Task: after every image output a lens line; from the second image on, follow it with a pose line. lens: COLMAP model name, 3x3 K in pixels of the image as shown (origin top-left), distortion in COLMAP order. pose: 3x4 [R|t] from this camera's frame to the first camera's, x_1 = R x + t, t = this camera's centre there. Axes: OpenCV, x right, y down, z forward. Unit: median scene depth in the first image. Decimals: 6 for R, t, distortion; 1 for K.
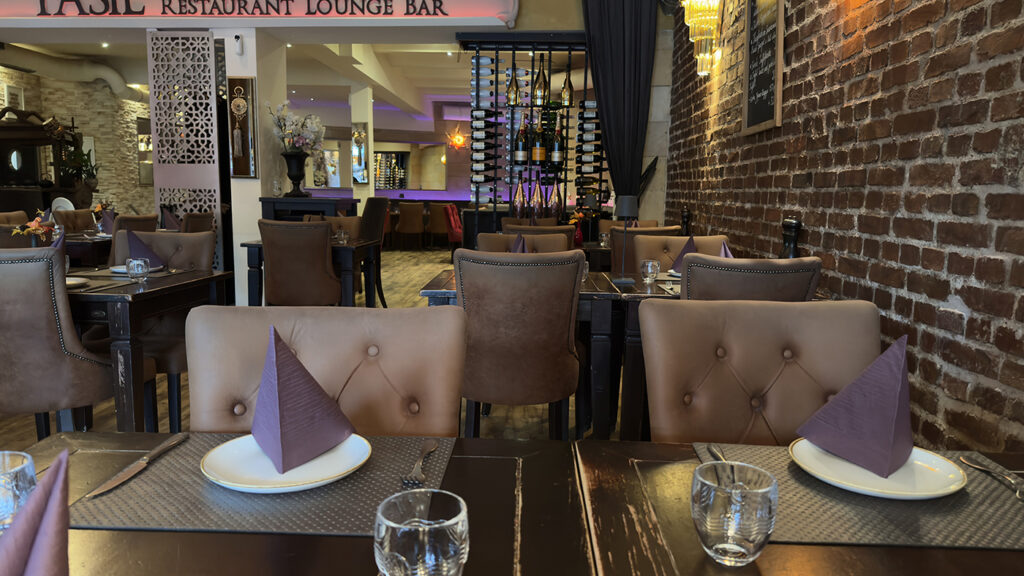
lens RADIAL K [[720.8, 0, 506.2], [0, 720.8, 292.4], [0, 0, 1]] dist [0.152834, -0.261108]
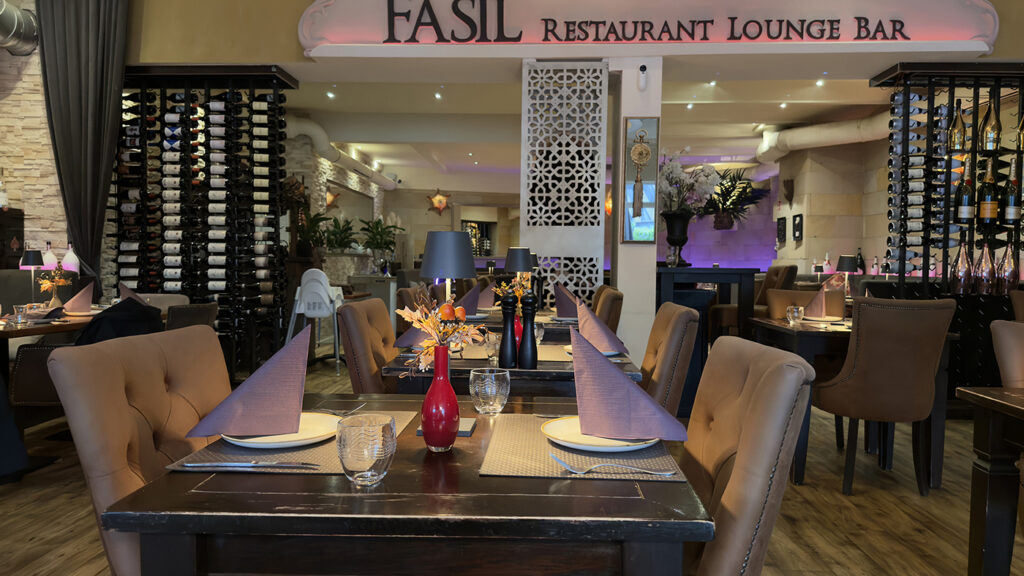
lens RADIAL K [[715.4, 0, 515.5], [0, 715.4, 306.4], [0, 0, 1]] dist [0.079973, -0.110833]
pose [[0.999763, -0.003594, 0.021460, -0.507092], [0.005204, 0.997137, -0.075437, -0.030056], [-0.021127, 0.075530, 0.996920, 0.235848]]
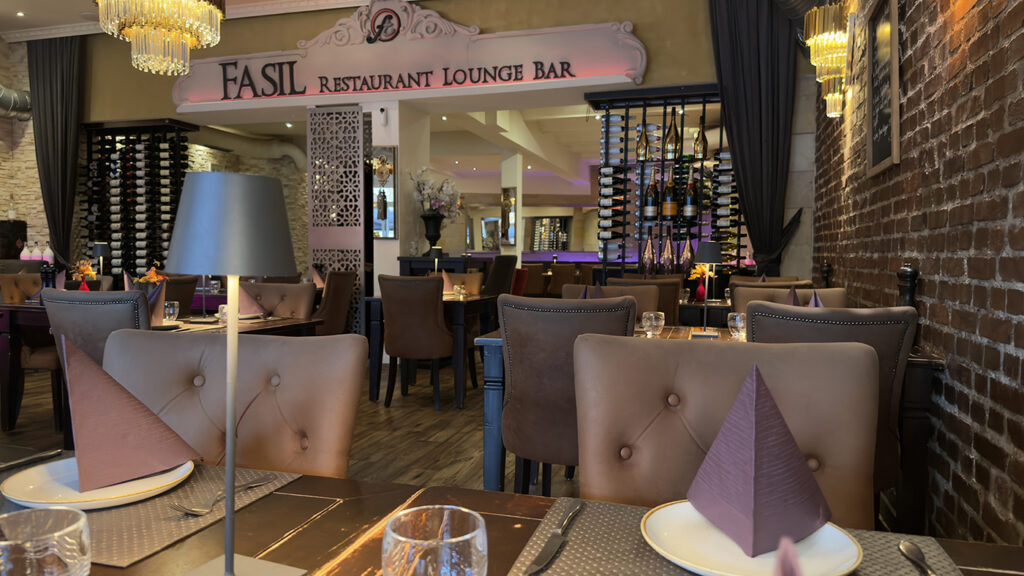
lens RADIAL K [[717.7, 0, 512.7], [0, 717.7, 298.2], [0, 0, 1]] dist [0.117908, -0.166759]
pose [[0.972885, 0.006028, -0.231211, 0.067489], [-0.024596, 0.996688, -0.077507, 0.007046], [0.229978, 0.081092, 0.969811, 0.031847]]
